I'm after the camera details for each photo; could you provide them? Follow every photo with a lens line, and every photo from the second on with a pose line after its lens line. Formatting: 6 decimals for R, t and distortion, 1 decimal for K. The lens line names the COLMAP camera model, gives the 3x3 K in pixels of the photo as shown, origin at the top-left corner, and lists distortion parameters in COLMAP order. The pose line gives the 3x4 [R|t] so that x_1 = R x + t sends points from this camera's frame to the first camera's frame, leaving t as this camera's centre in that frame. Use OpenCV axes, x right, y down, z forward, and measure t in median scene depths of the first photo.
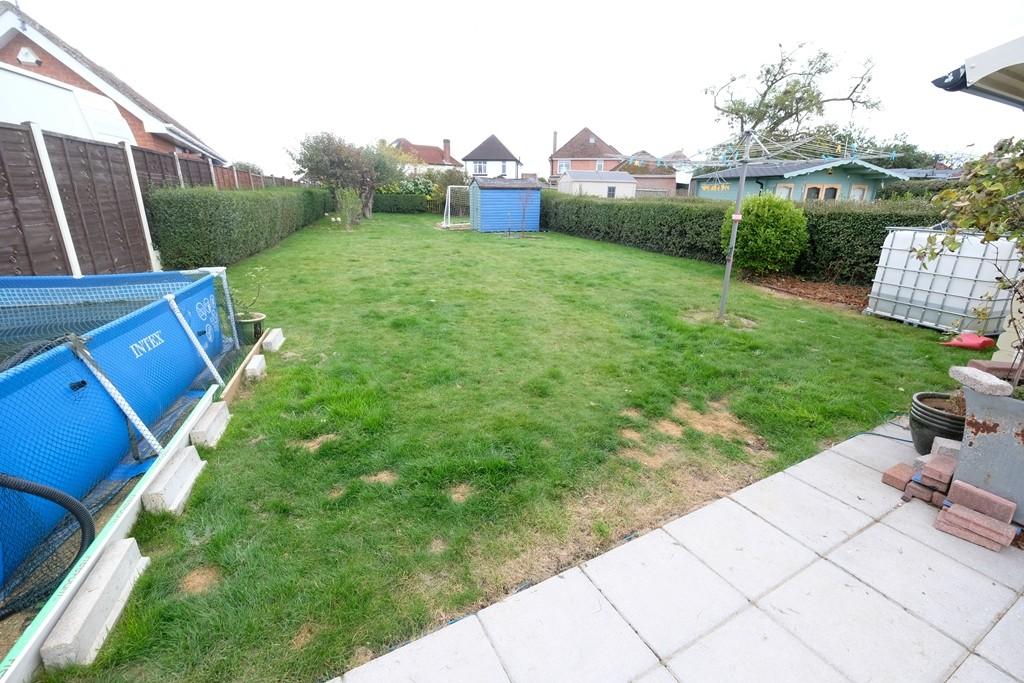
lens RADIAL K [[444.0, 0, 512.0], [0, 444.0, 341.5], [0, 0, 1]] dist [-0.000672, -0.000165]
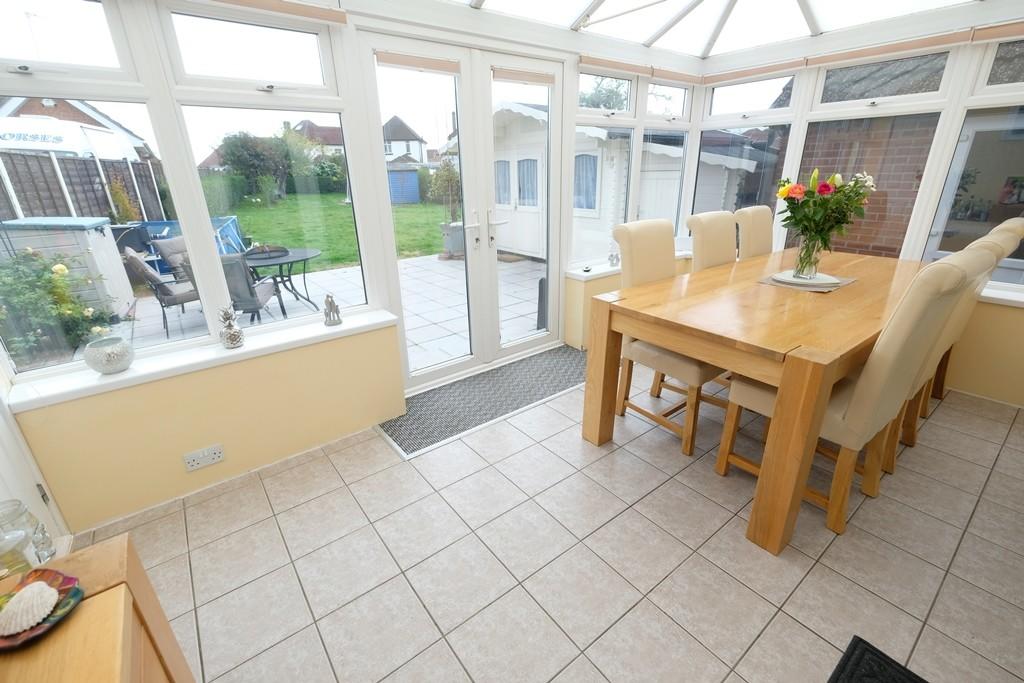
lens RADIAL K [[444.0, 0, 512.0], [0, 444.0, 341.5], [0, 0, 1]] dist [-0.000672, -0.000165]
pose [[0.985785, -0.089560, 0.142154, 0.067986], [0.081955, 0.994918, 0.058496, 0.072537], [-0.146670, -0.046014, 0.988115, -0.245887]]
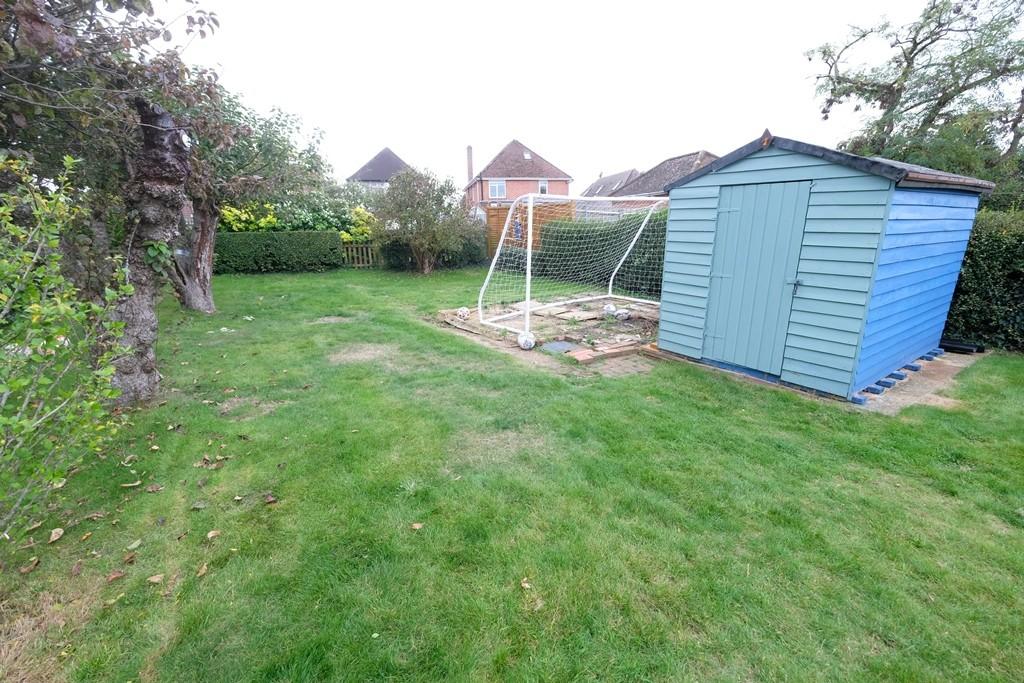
lens RADIAL K [[444.0, 0, 512.0], [0, 444.0, 341.5], [0, 0, 1]] dist [-0.000672, -0.000165]
pose [[0.953170, -0.101971, 0.284726, -0.165858], [0.121112, 0.991358, -0.050402, -0.169886], [-0.277126, 0.082525, 0.957283, 0.514379]]
